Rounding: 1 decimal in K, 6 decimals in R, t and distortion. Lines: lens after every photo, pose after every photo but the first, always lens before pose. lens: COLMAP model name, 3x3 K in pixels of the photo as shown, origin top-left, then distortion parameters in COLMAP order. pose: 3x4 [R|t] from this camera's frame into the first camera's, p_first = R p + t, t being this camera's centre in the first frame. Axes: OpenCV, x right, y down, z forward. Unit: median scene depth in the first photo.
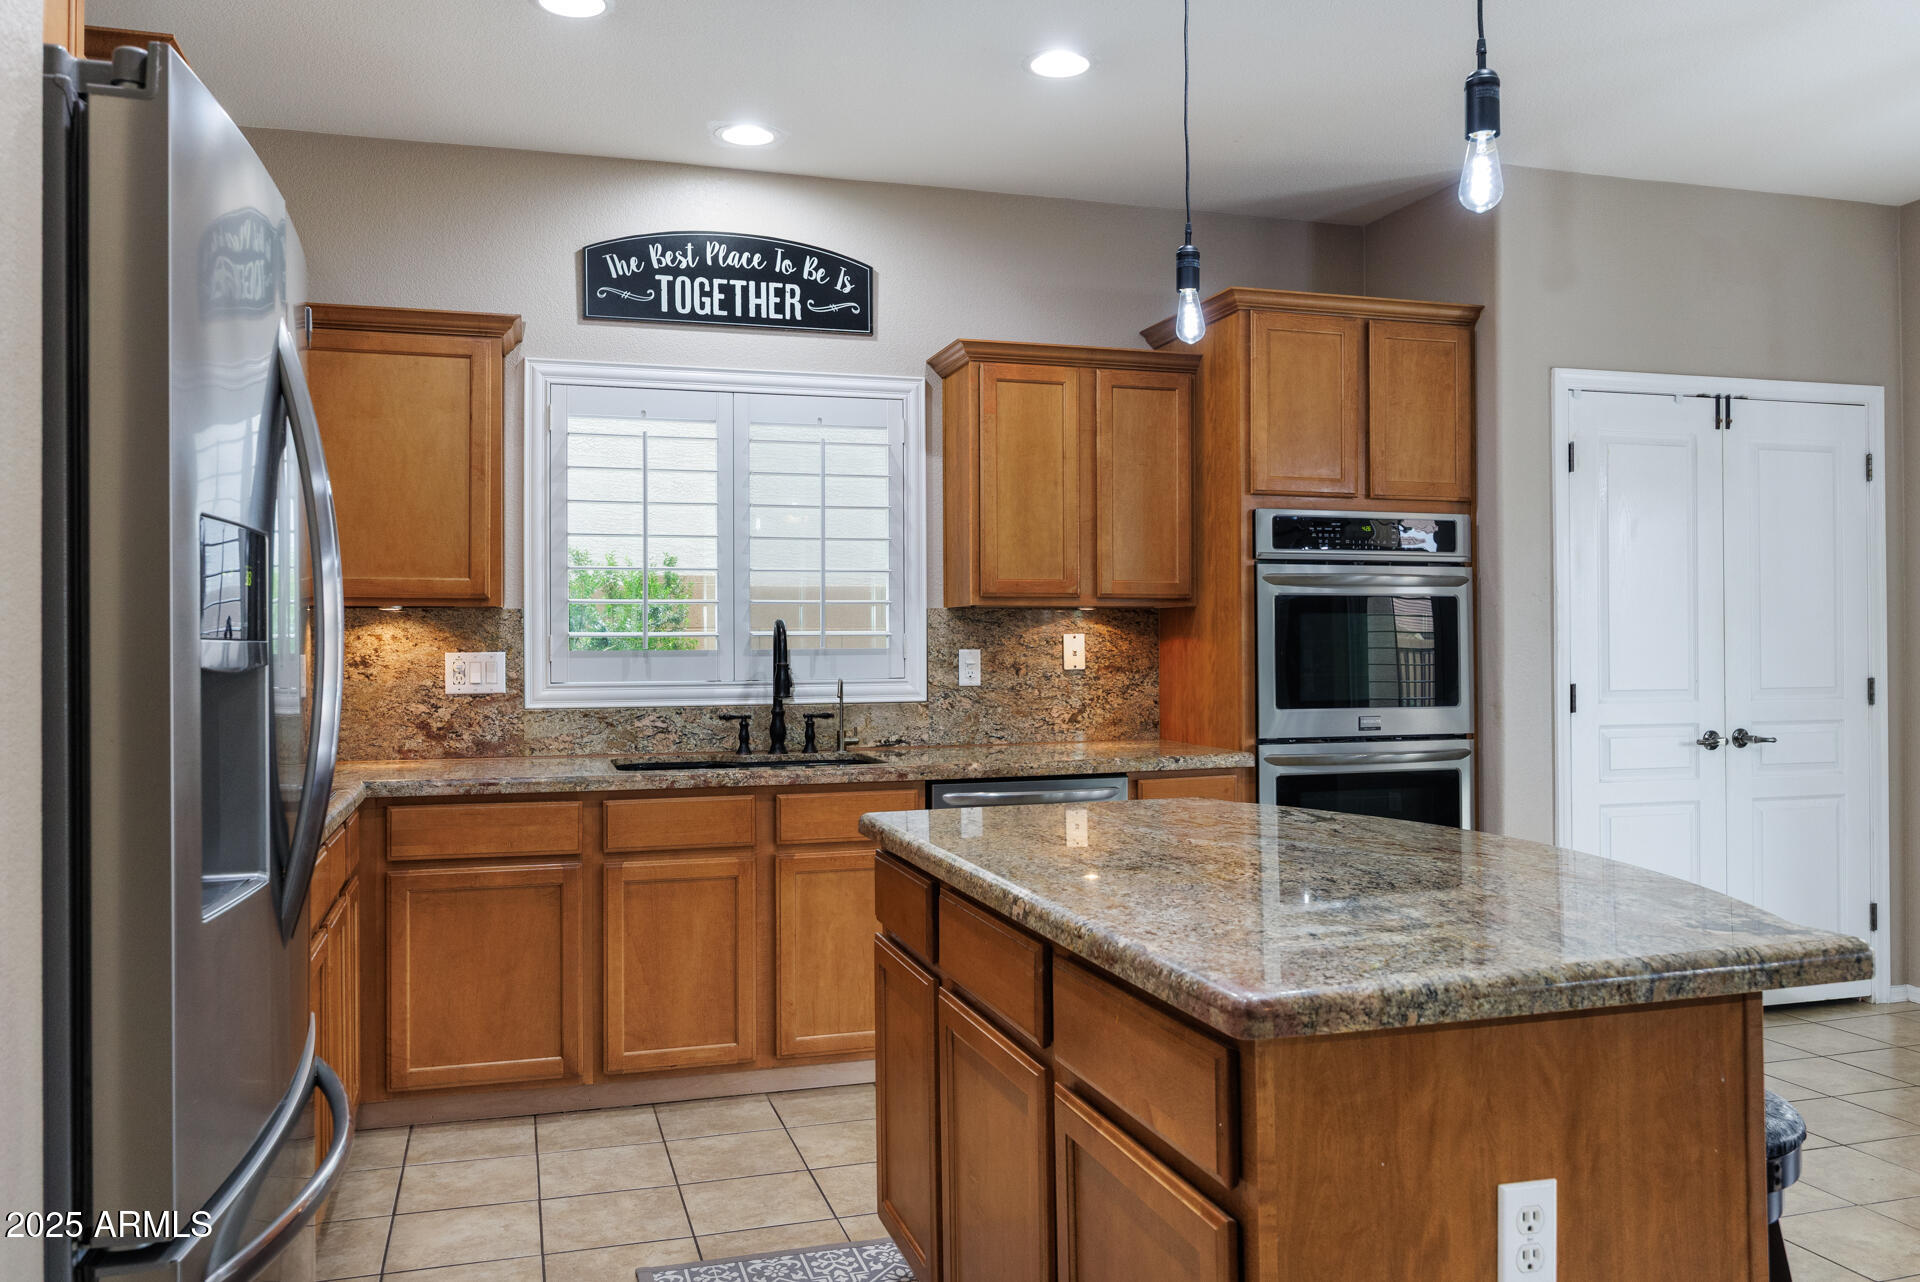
lens RADIAL K [[1458.2, 0, 961.8], [0, 1458.2, 629.5], [0, 0, 1]] dist [0.005294, 0.005571]
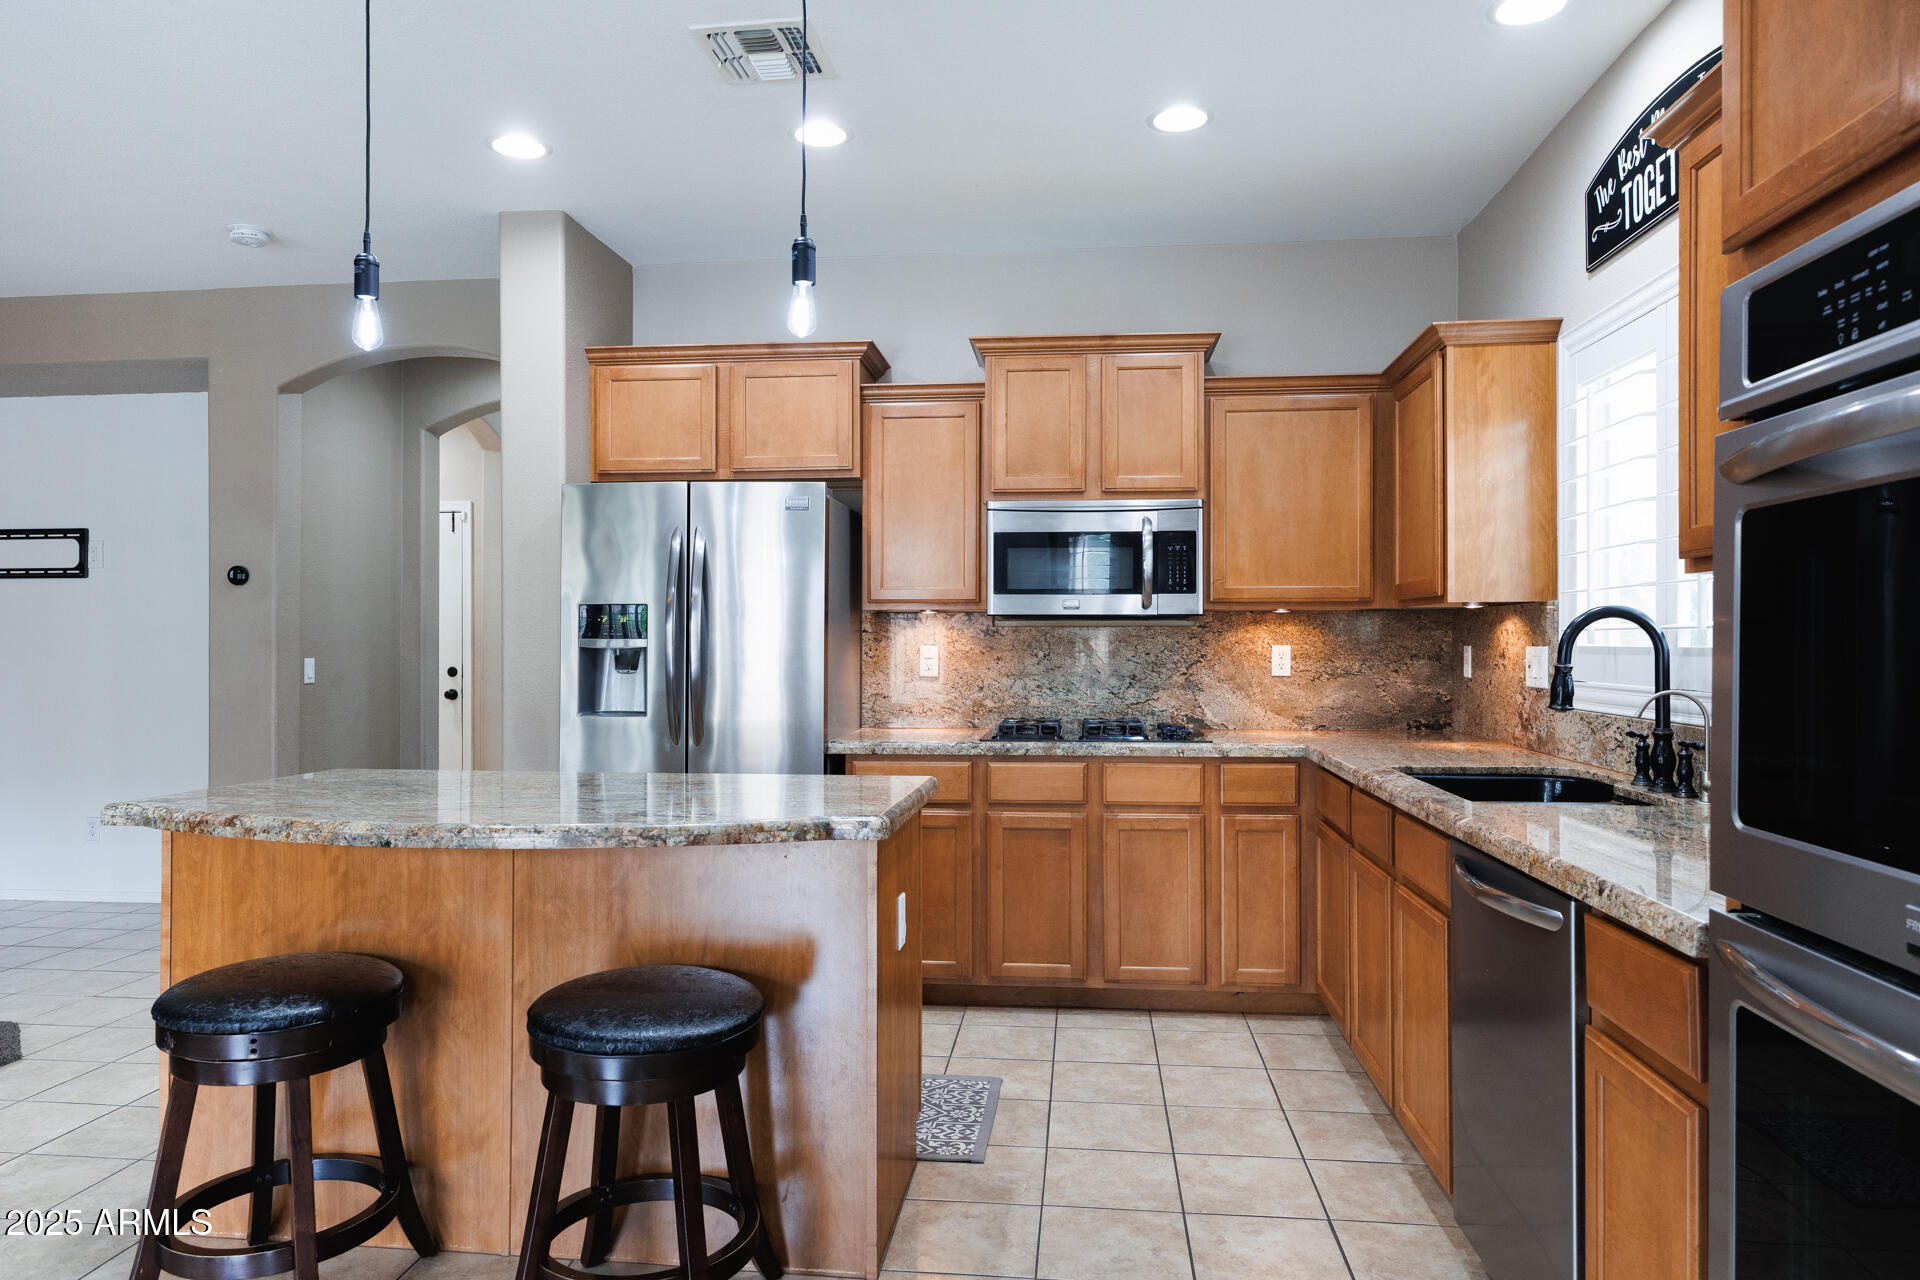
lens RADIAL K [[1235.4, 0, 960.7], [0, 1235.4, 644.6], [0, 0, 1]] dist [-0.010375, 0.001749]
pose [[-0.400881, 0.010262, -0.916073, 0.571779], [0.010922, 0.999920, 0.006422, 0.004516], [0.916065, -0.007431, -0.400961, 0.931485]]
